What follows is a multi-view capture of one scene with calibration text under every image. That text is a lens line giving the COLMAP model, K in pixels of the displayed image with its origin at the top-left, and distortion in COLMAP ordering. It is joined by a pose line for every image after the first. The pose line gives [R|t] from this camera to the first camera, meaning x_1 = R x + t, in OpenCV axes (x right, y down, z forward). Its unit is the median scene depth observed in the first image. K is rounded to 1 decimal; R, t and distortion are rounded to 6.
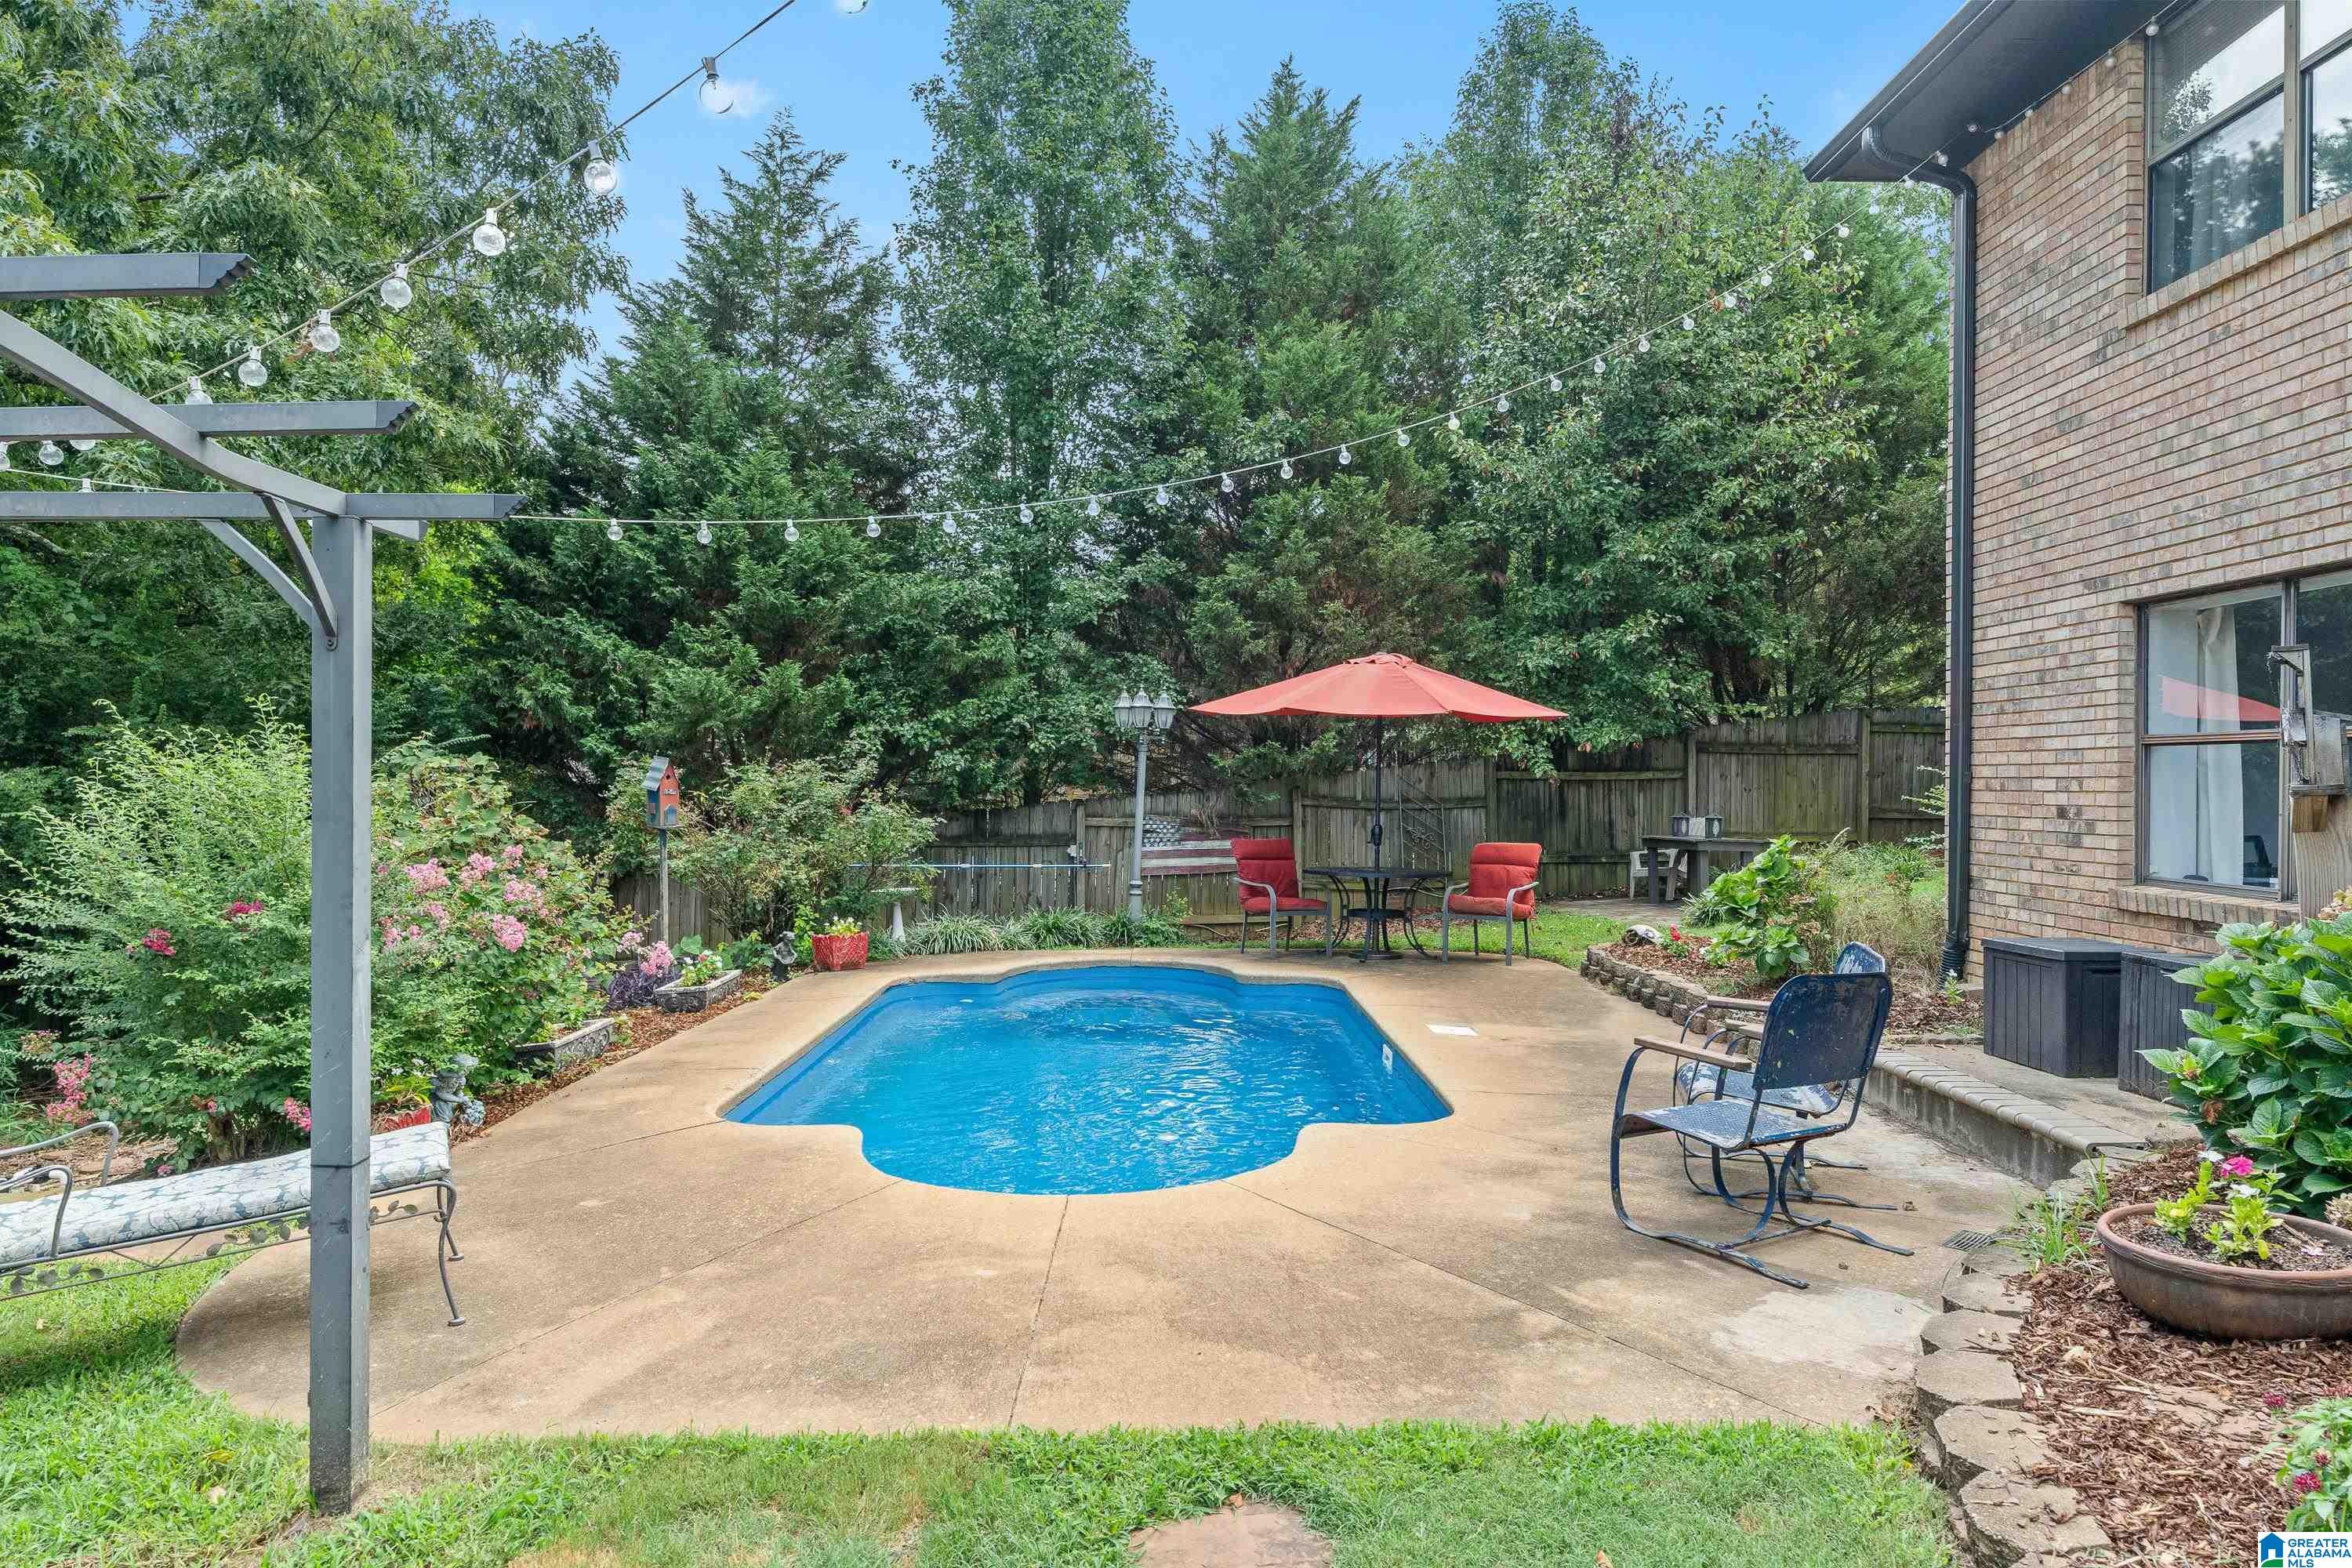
lens RADIAL K [[1501.6, 0, 1191.5], [0, 1501.6, 790.2], [0, 0, 1]] dist [0.001077, 0.003473]
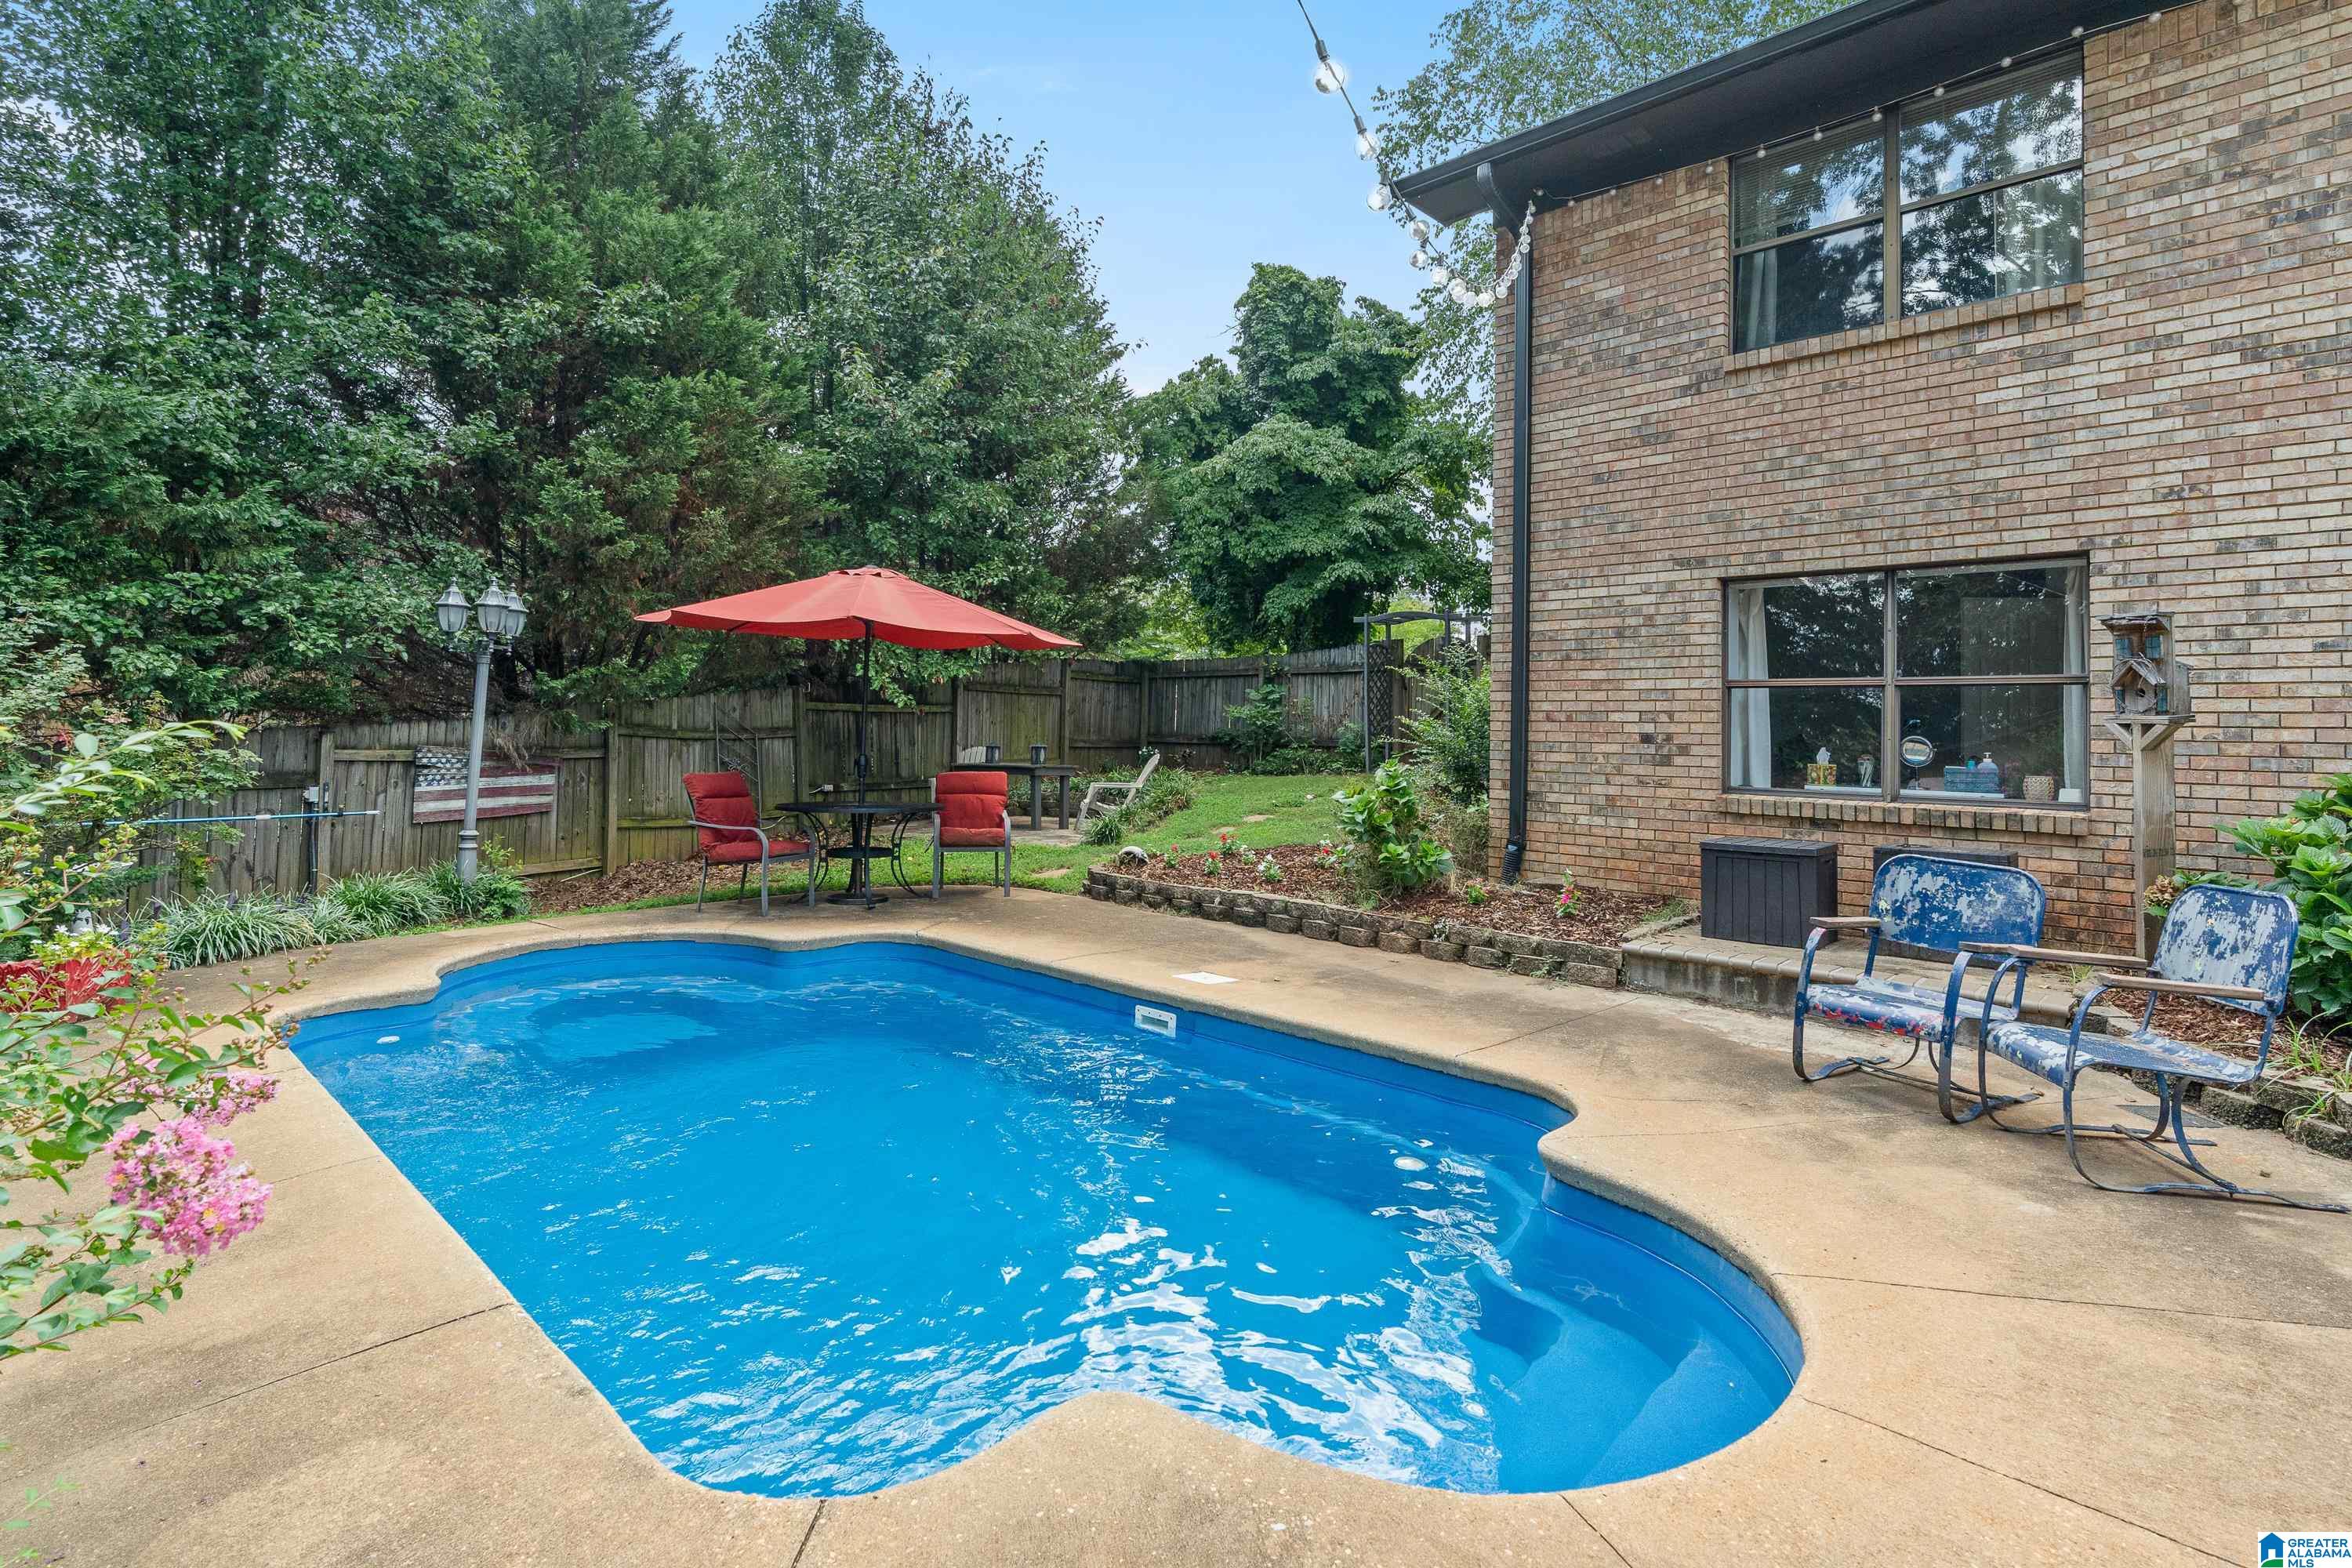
lens RADIAL K [[1132.6, 0, 1115.8], [0, 1132.6, 708.4], [0, 0, 1]] dist [-0.004023, 0.000389]
pose [[0.686114, 0.020769, 0.727197, -0.433980], [-0.008226, 0.999750, -0.020792, 0.012860], [-0.727447, 0.008284, 0.686114, 0.667730]]
